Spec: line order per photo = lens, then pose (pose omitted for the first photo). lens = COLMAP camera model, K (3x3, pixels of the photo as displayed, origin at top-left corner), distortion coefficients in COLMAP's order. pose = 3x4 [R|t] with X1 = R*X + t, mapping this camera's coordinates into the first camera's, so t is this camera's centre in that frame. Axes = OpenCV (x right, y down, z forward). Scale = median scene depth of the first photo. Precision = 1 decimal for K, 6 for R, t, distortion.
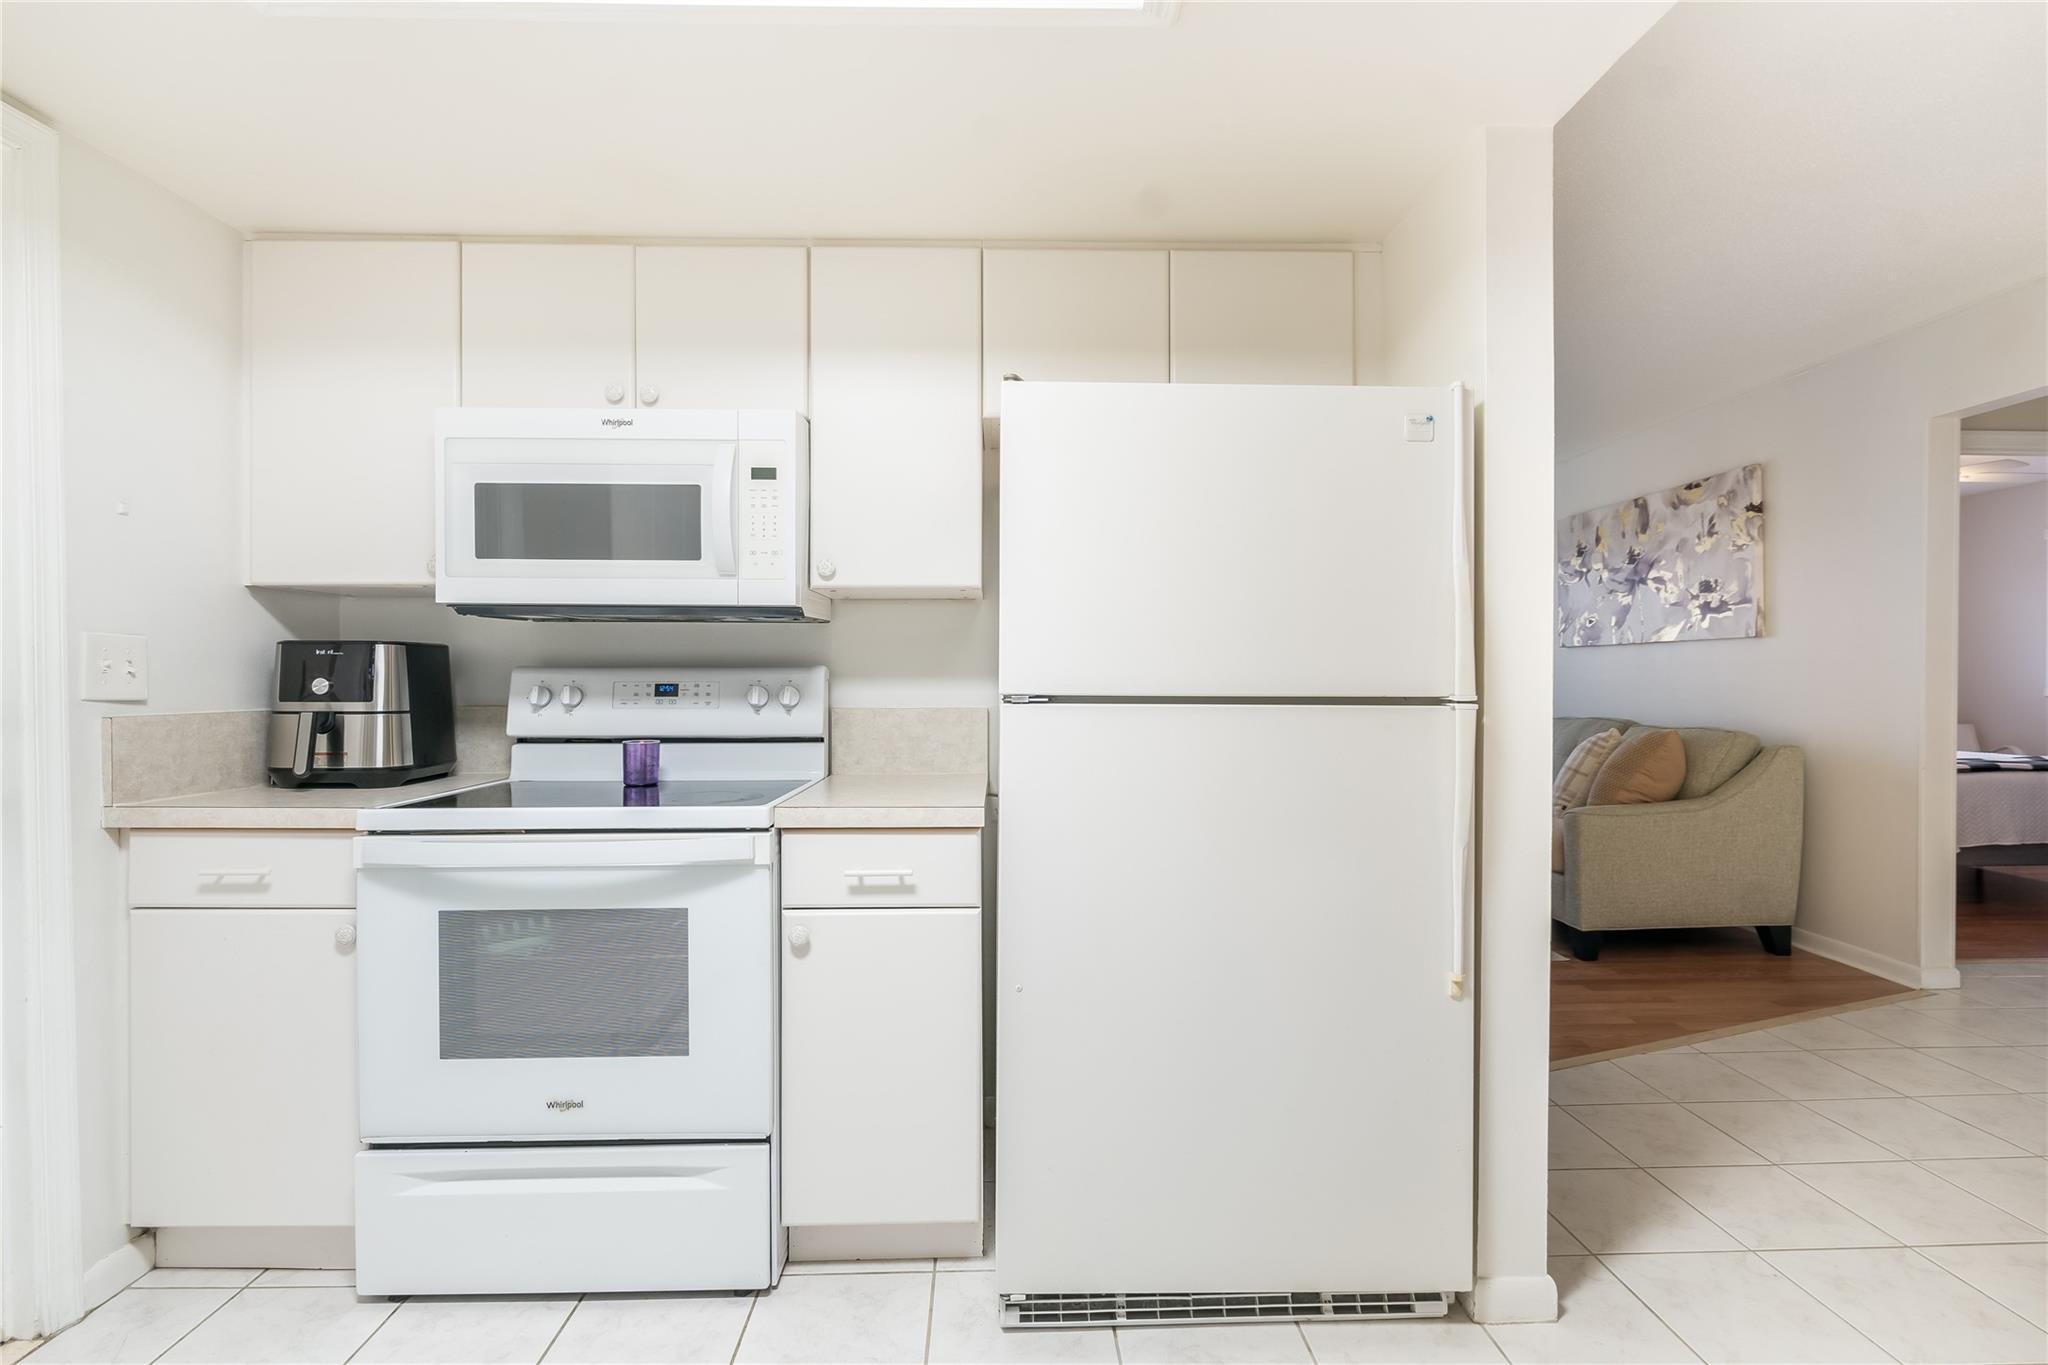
lens RADIAL K [[961.2, 0, 1008.8], [0, 961.2, 672.0], [0, 0, 1]] dist [-0.004478, 0.000509]
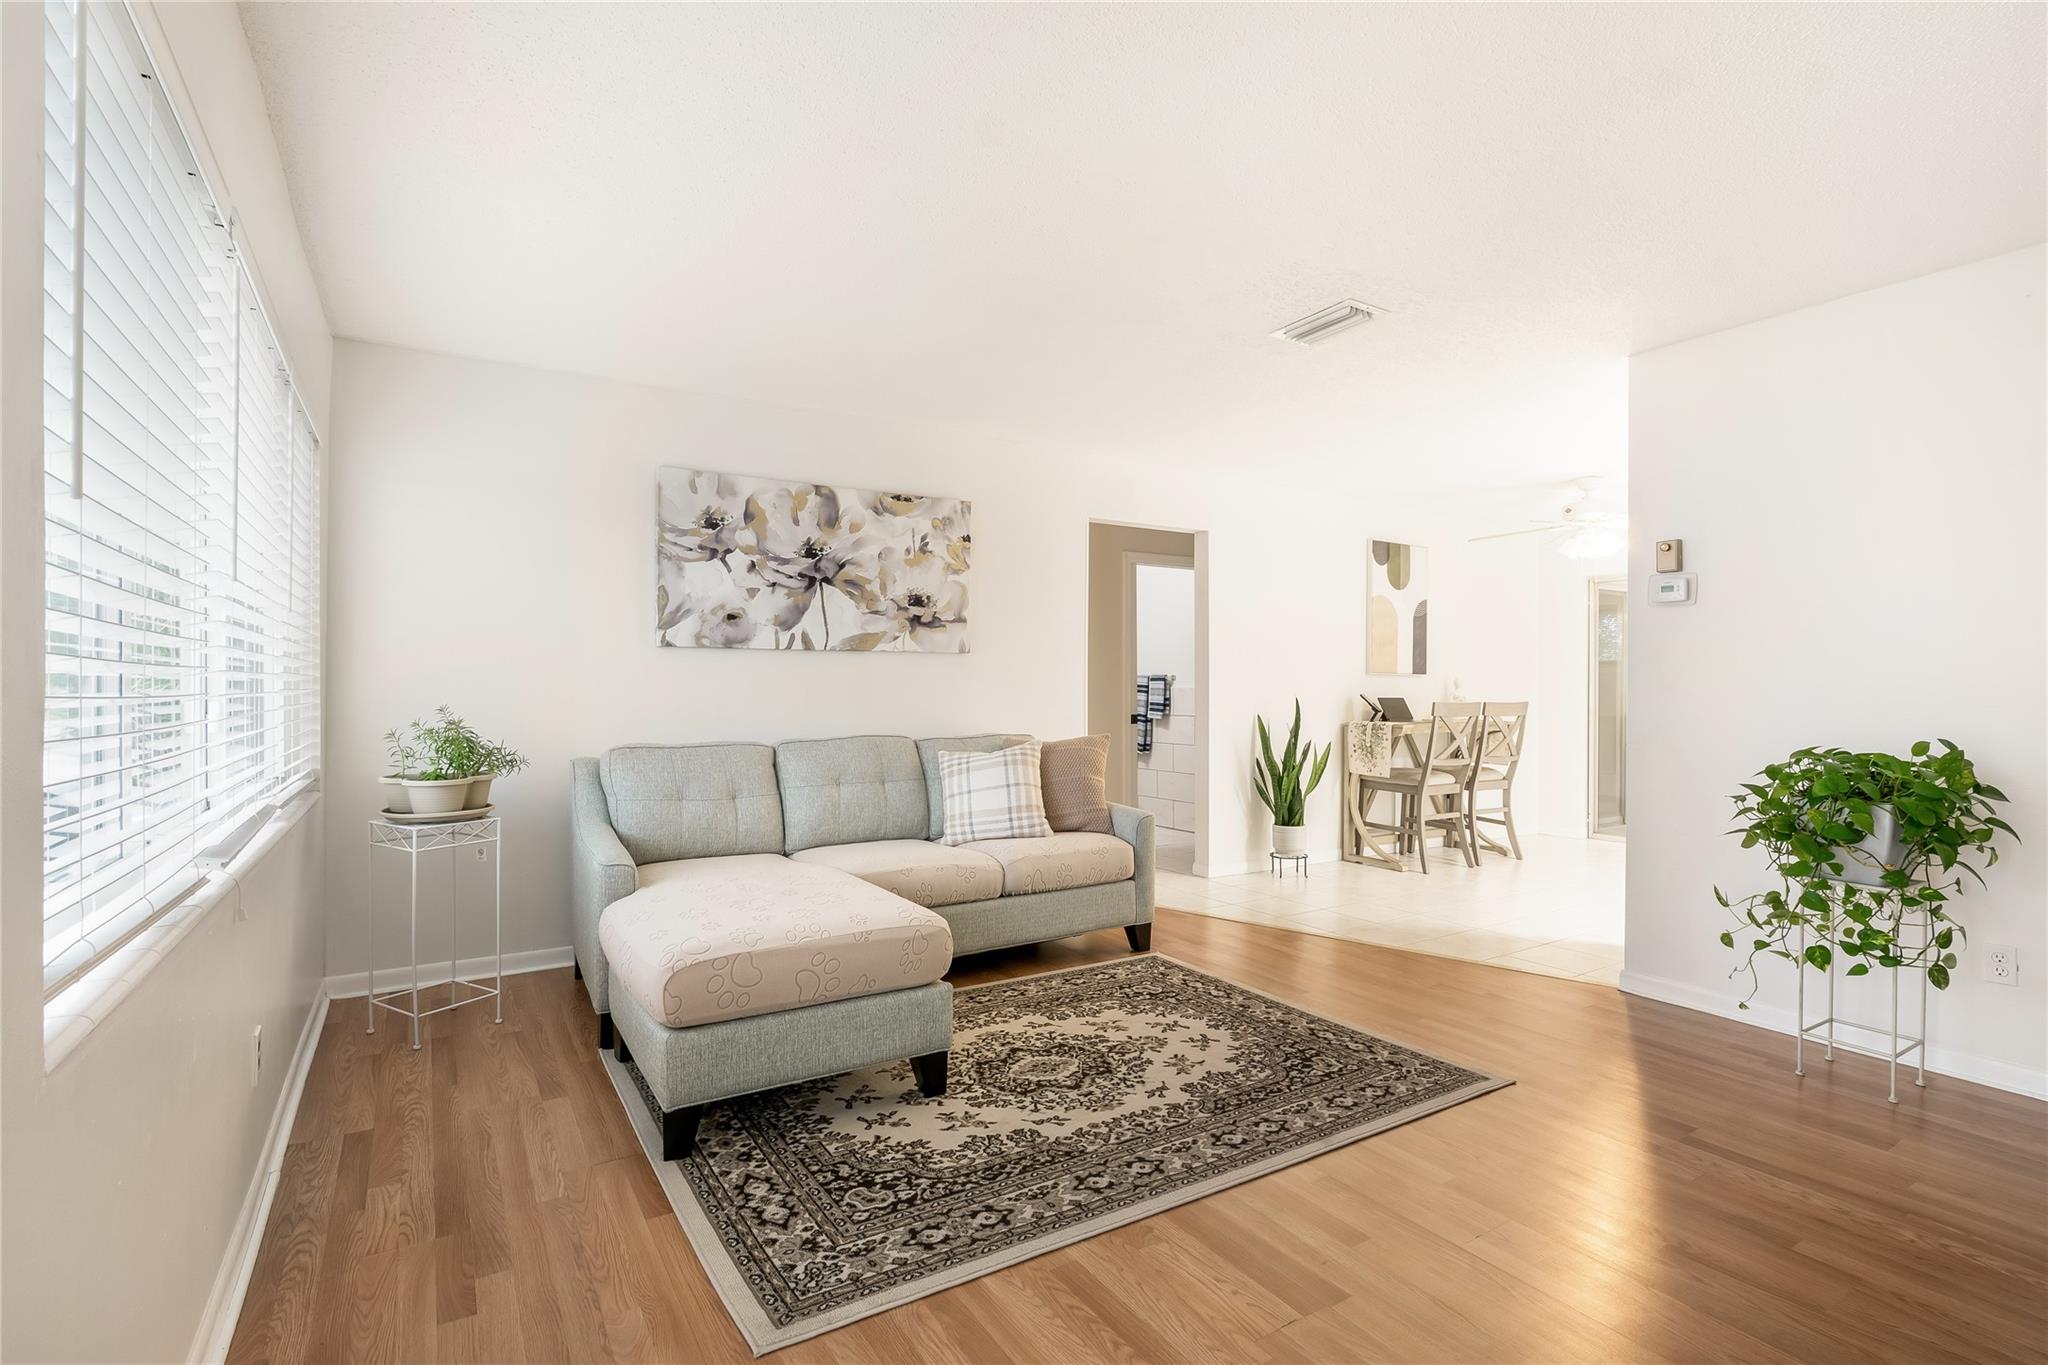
lens RADIAL K [[961.2, 0, 1041.8], [0, 961.2, 693.3], [0, 0, 1]] dist [-0.004478, 0.000509]
pose [[-0.538389, -0.007368, 0.842664, -0.330075], [-0.003182, 0.999972, 0.006711, 0.004620], [-0.842691, 0.000931, -0.538397, 2.203576]]
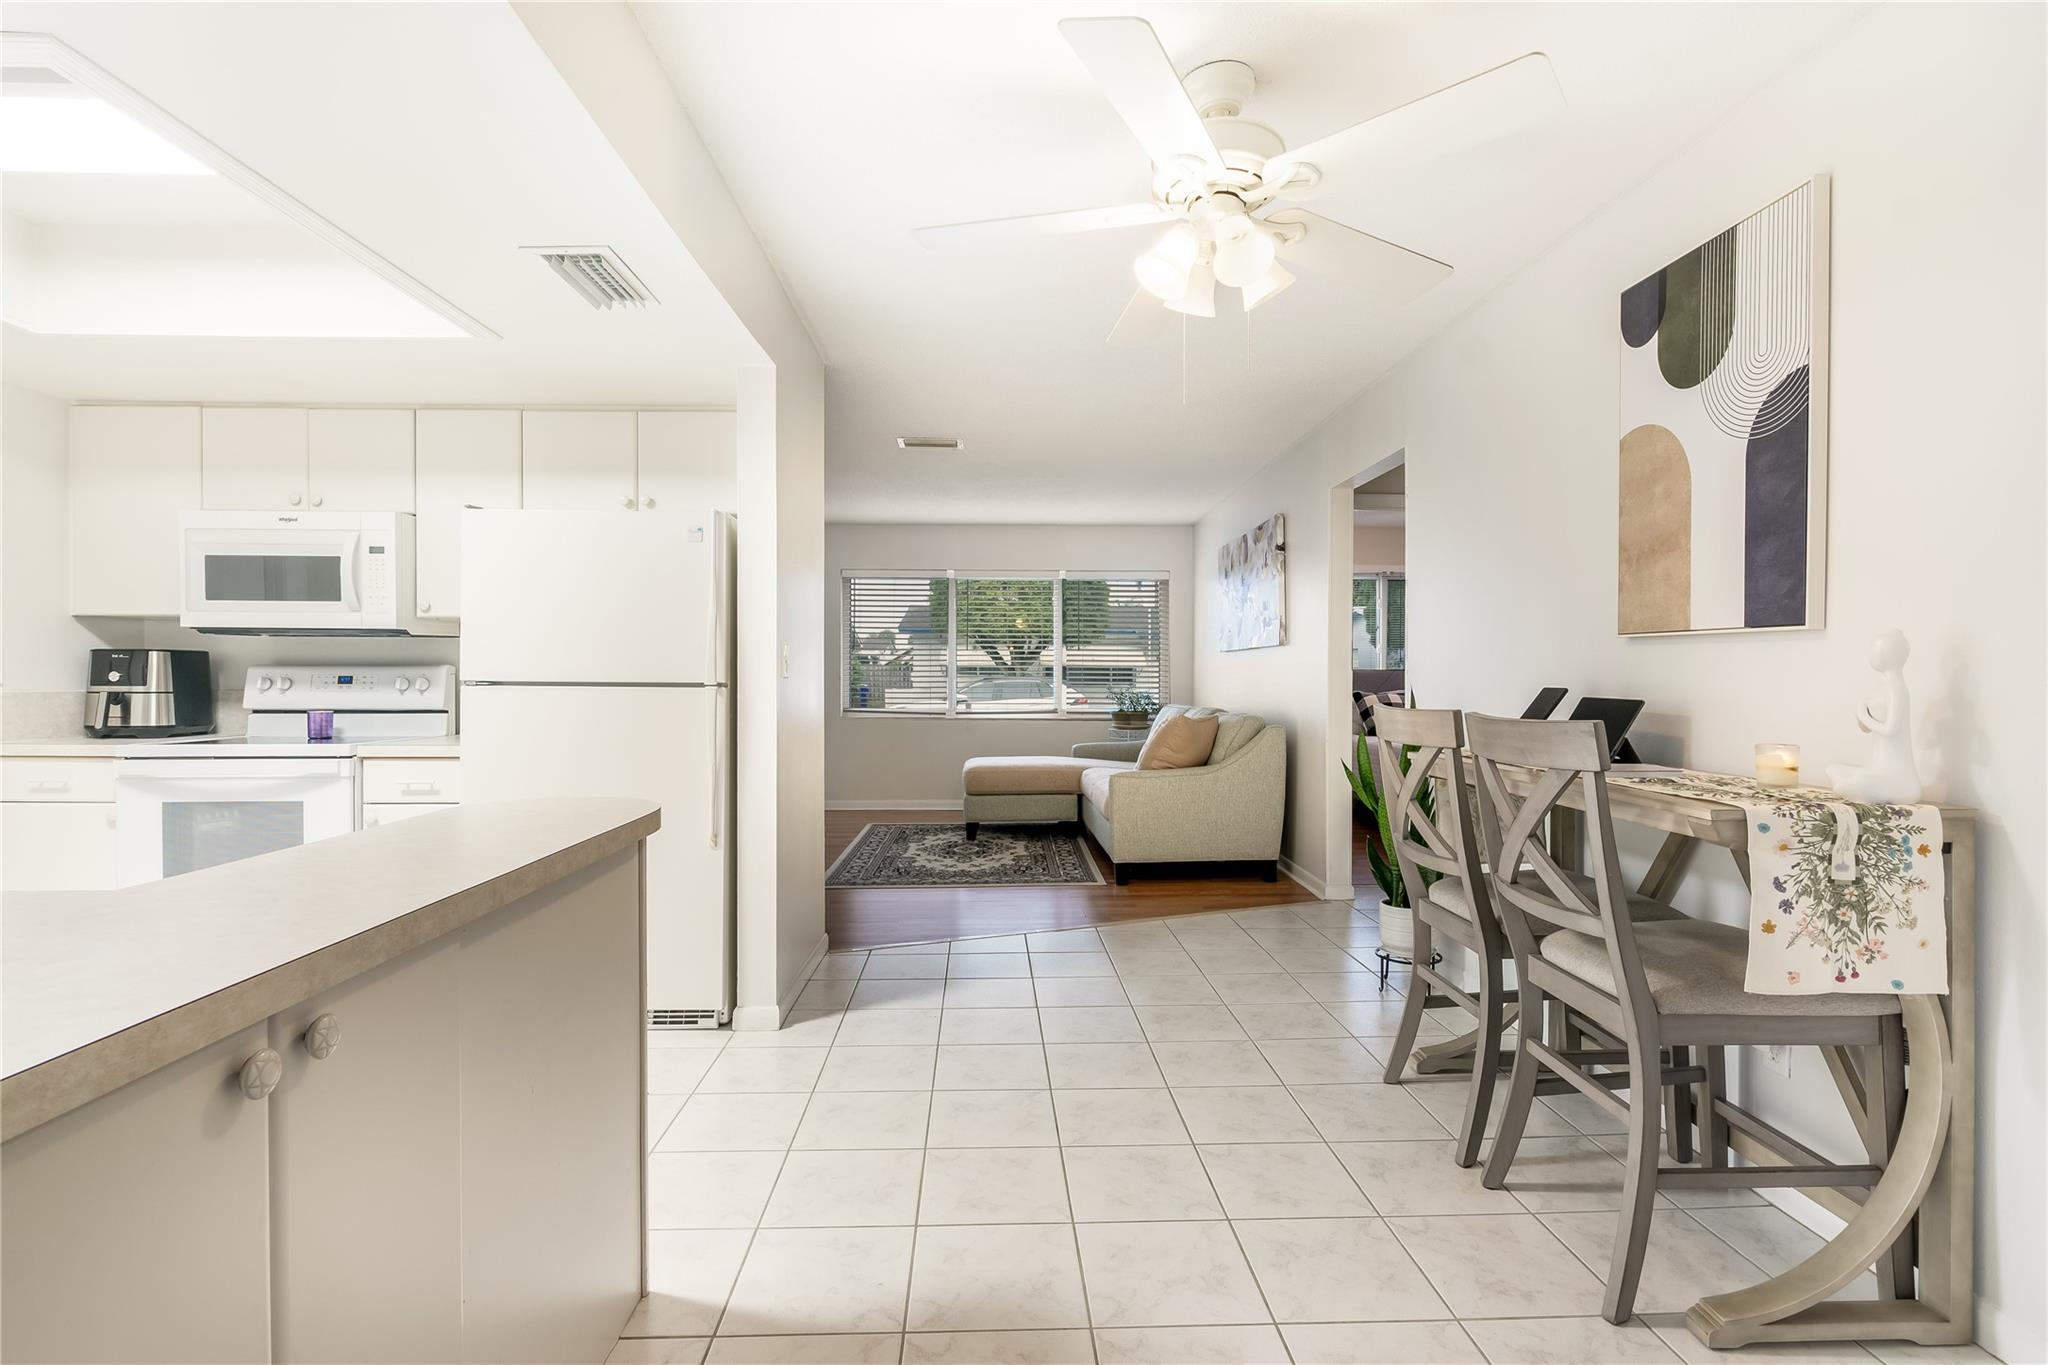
lens RADIAL K [[961.2, 0, 999.0], [0, 961.2, 674.8], [0, 0, 1]] dist [-0.004478, 0.000509]
pose [[0.999998, 0.001865, 0.000734, 0.561361], [-0.001866, 0.999997, 0.001302, 0.004750], [-0.000731, -0.001303, 0.999999, -0.456197]]
